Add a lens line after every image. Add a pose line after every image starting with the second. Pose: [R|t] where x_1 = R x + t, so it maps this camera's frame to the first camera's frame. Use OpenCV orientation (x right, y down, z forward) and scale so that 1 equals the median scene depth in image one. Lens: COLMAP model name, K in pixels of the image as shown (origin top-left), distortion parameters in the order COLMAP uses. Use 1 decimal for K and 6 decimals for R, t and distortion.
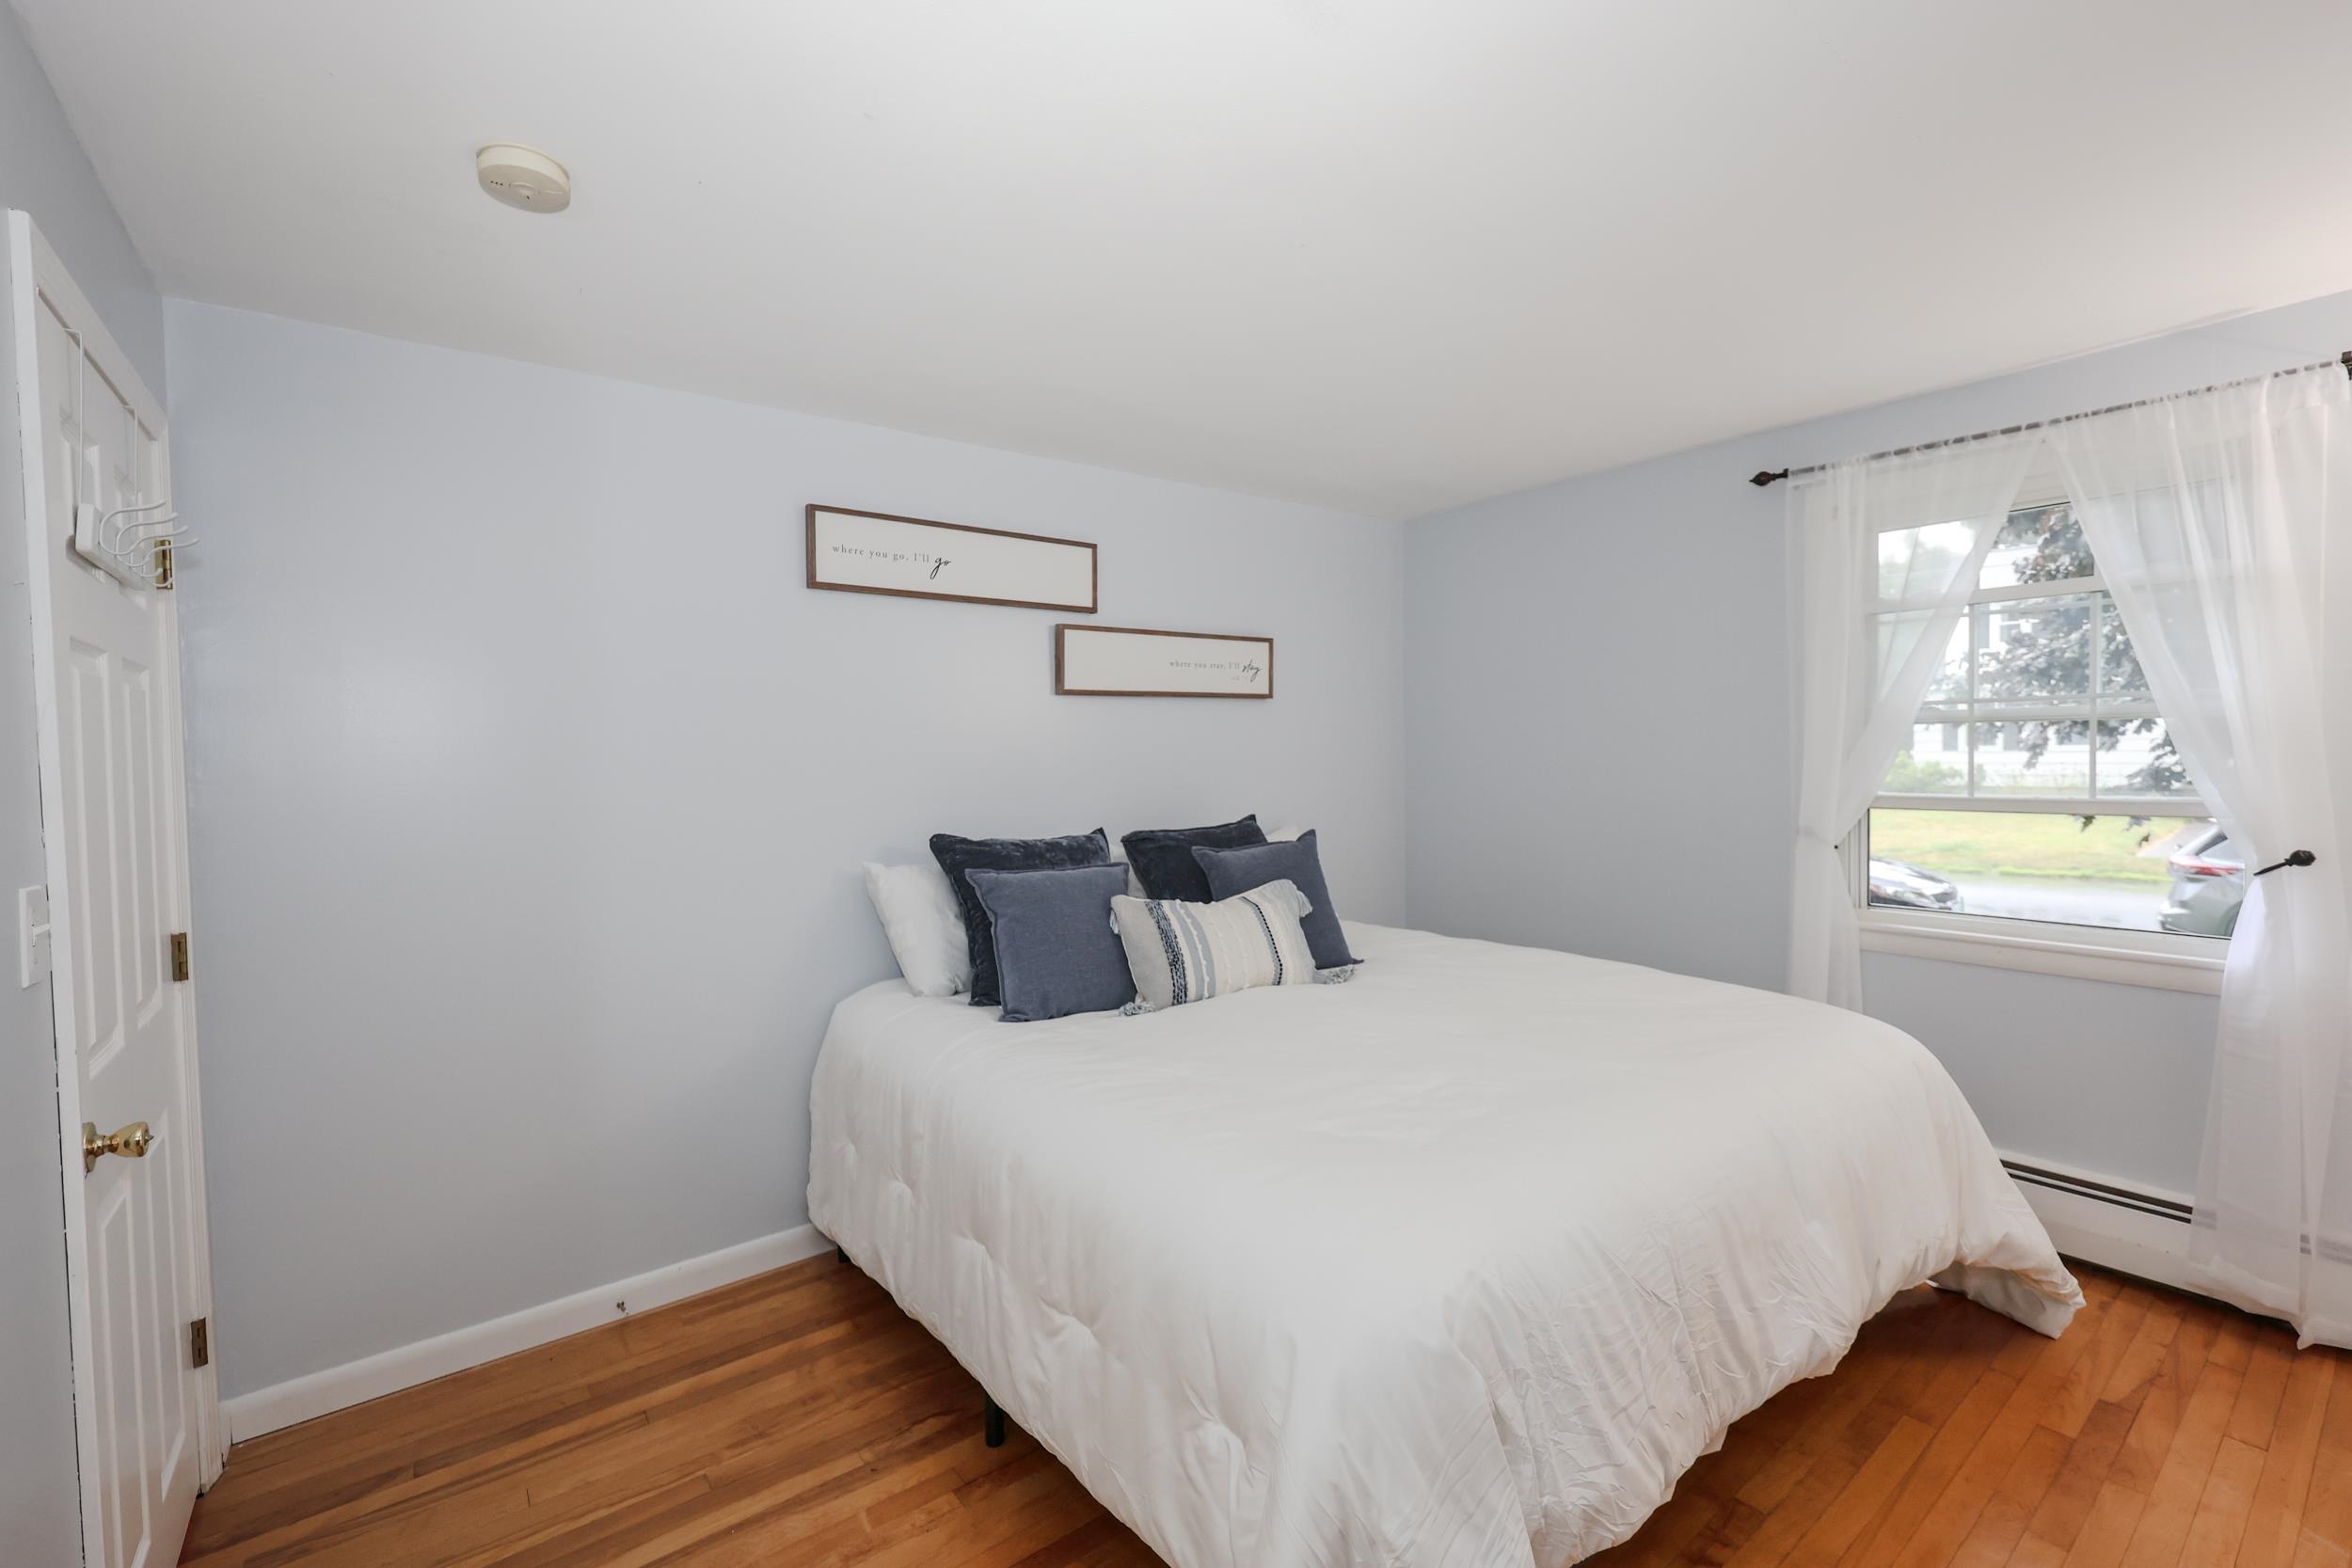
lens RADIAL K [[995.4, 0, 1176.0], [0, 995.4, 784.0], [0, 0, 1]] dist [-0.002335, -0.000170]
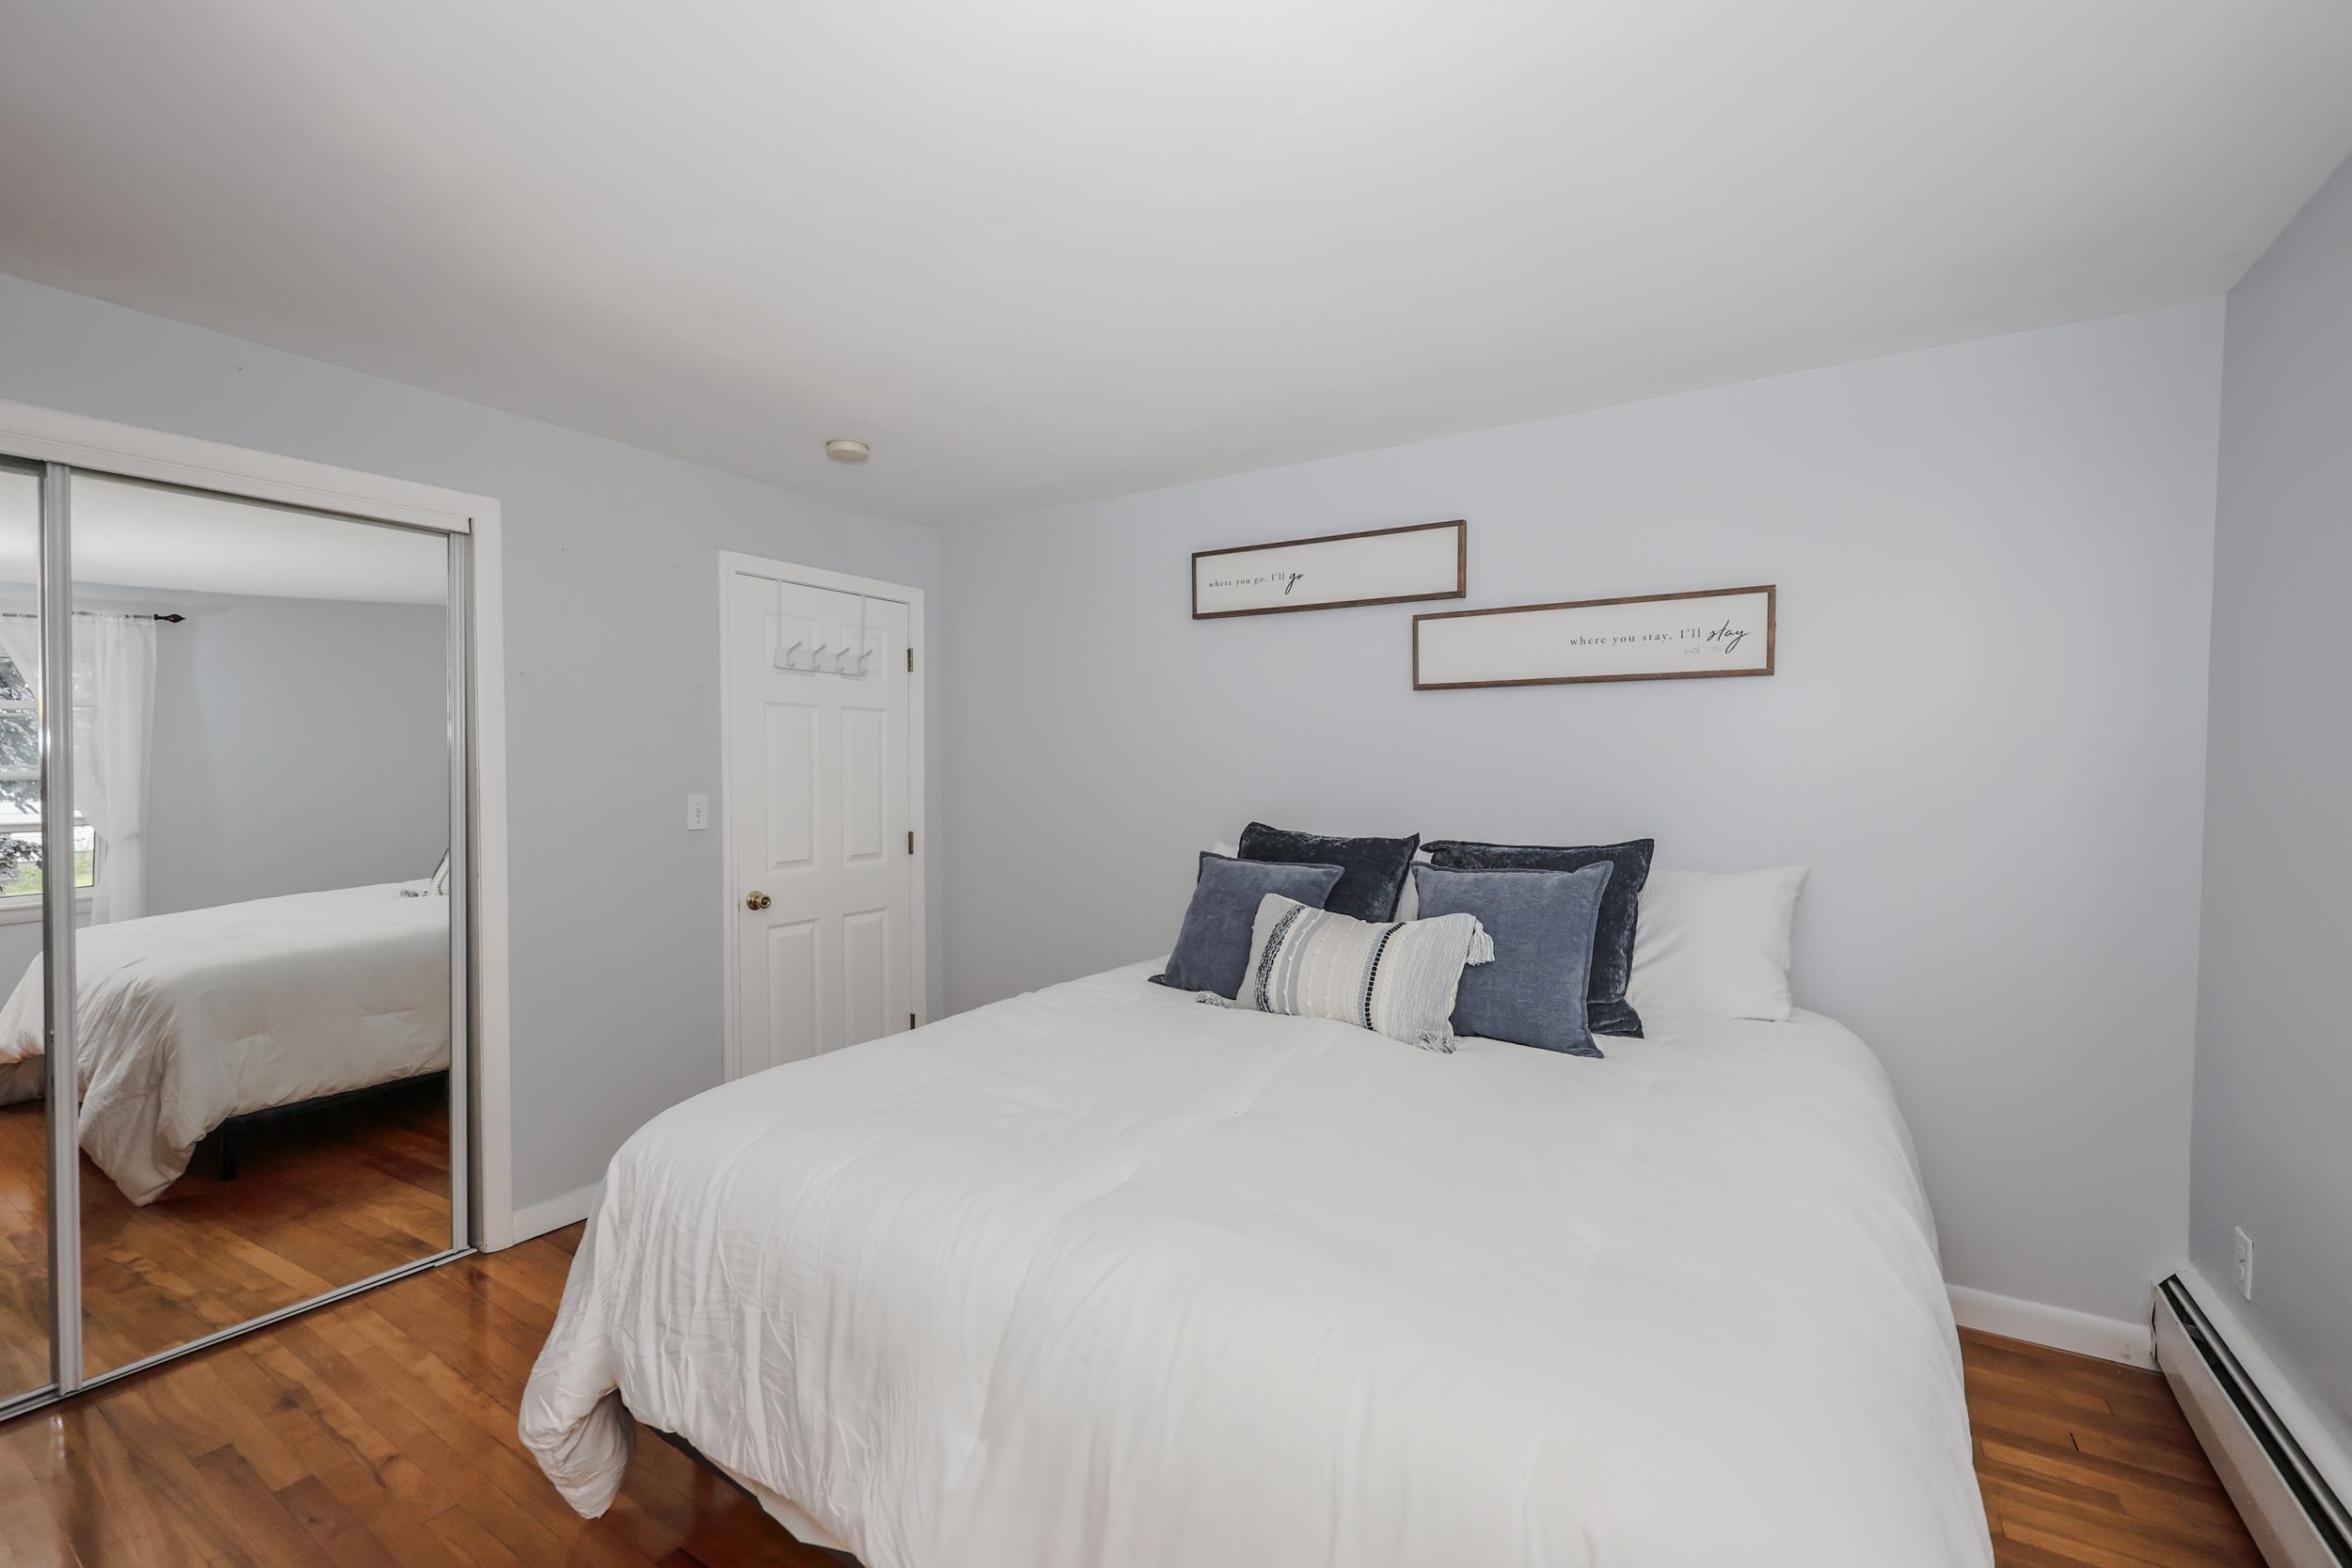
lens RADIAL K [[995.4, 0, 1176.0], [0, 995.4, 784.0], [0, 0, 1]] dist [-0.002335, -0.000170]
pose [[0.340055, 0.036177, -0.939709, 0.693875], [-0.039508, 0.998927, 0.024160, -0.015267], [0.939575, 0.028910, 0.341120, 0.467693]]
